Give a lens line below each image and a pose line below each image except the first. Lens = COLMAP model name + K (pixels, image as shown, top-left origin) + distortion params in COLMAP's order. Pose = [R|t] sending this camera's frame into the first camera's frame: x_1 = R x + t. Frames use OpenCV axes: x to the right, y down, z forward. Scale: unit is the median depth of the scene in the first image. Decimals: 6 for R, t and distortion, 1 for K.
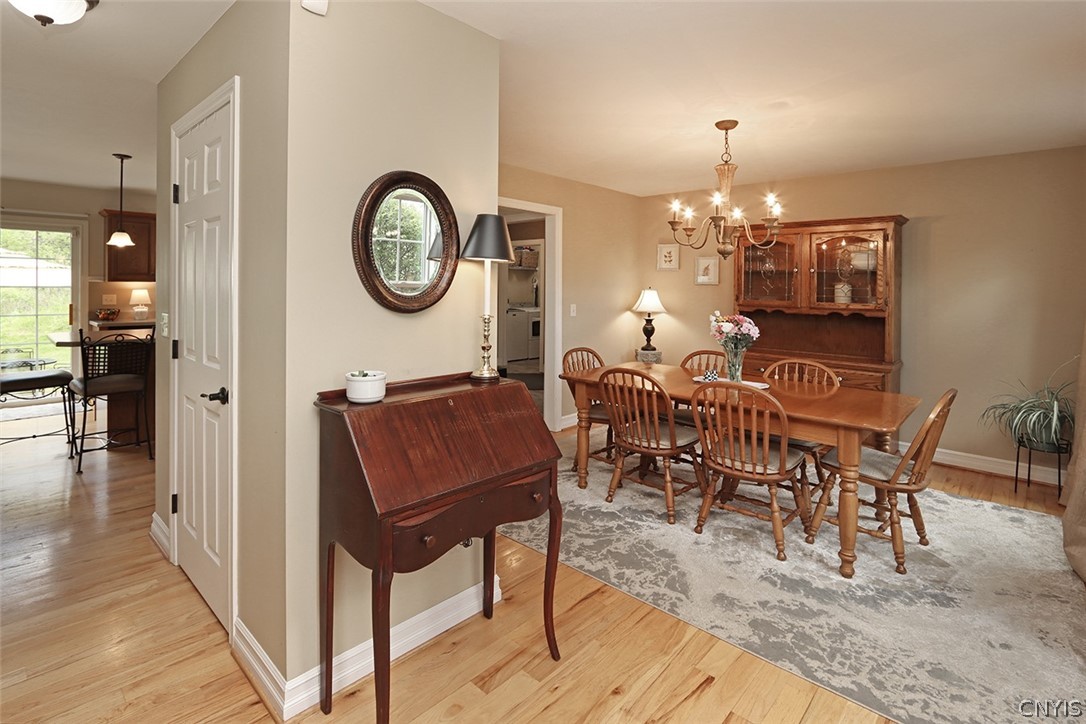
lens RADIAL K [[527.0, 0, 537.5], [0, 527.0, 312.5], [0, 0, 1]] dist [-0.015922, 0.001800]
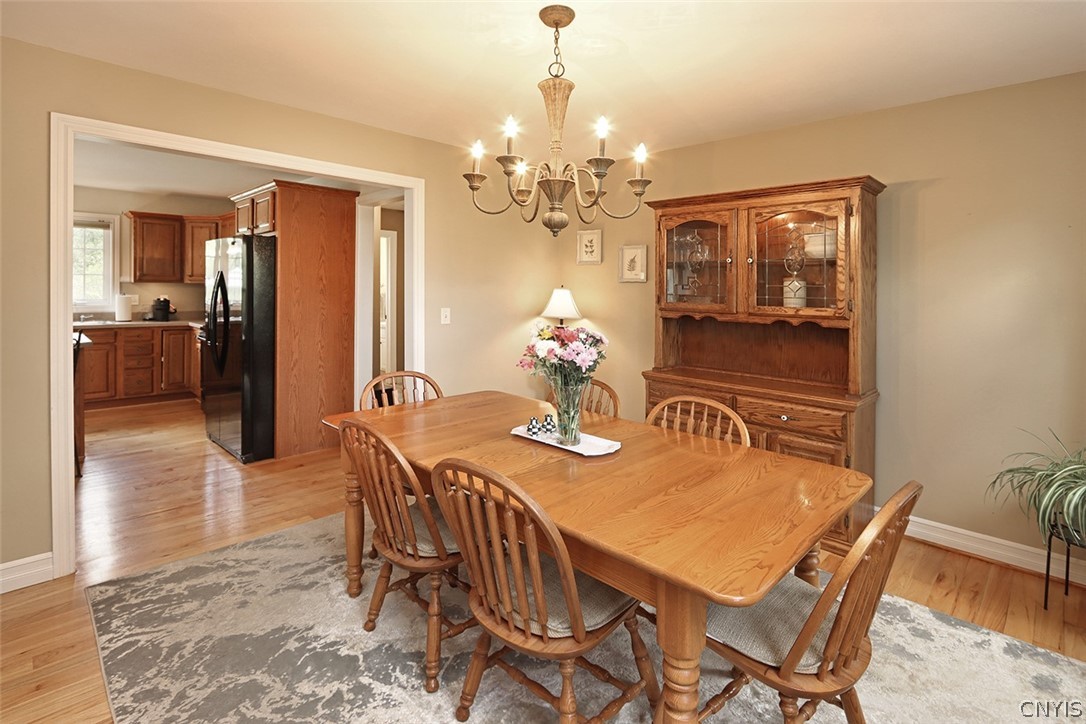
lens RADIAL K [[527.0, 0, 551.8], [0, 527.0, 309.6], [0, 0, 1]] dist [-0.015922, 0.001800]
pose [[0.999787, 0.001155, -0.020611, 0.294315], [-0.001323, 0.999966, -0.008154, -0.008862], [0.020601, 0.008180, 0.999754, 0.314341]]
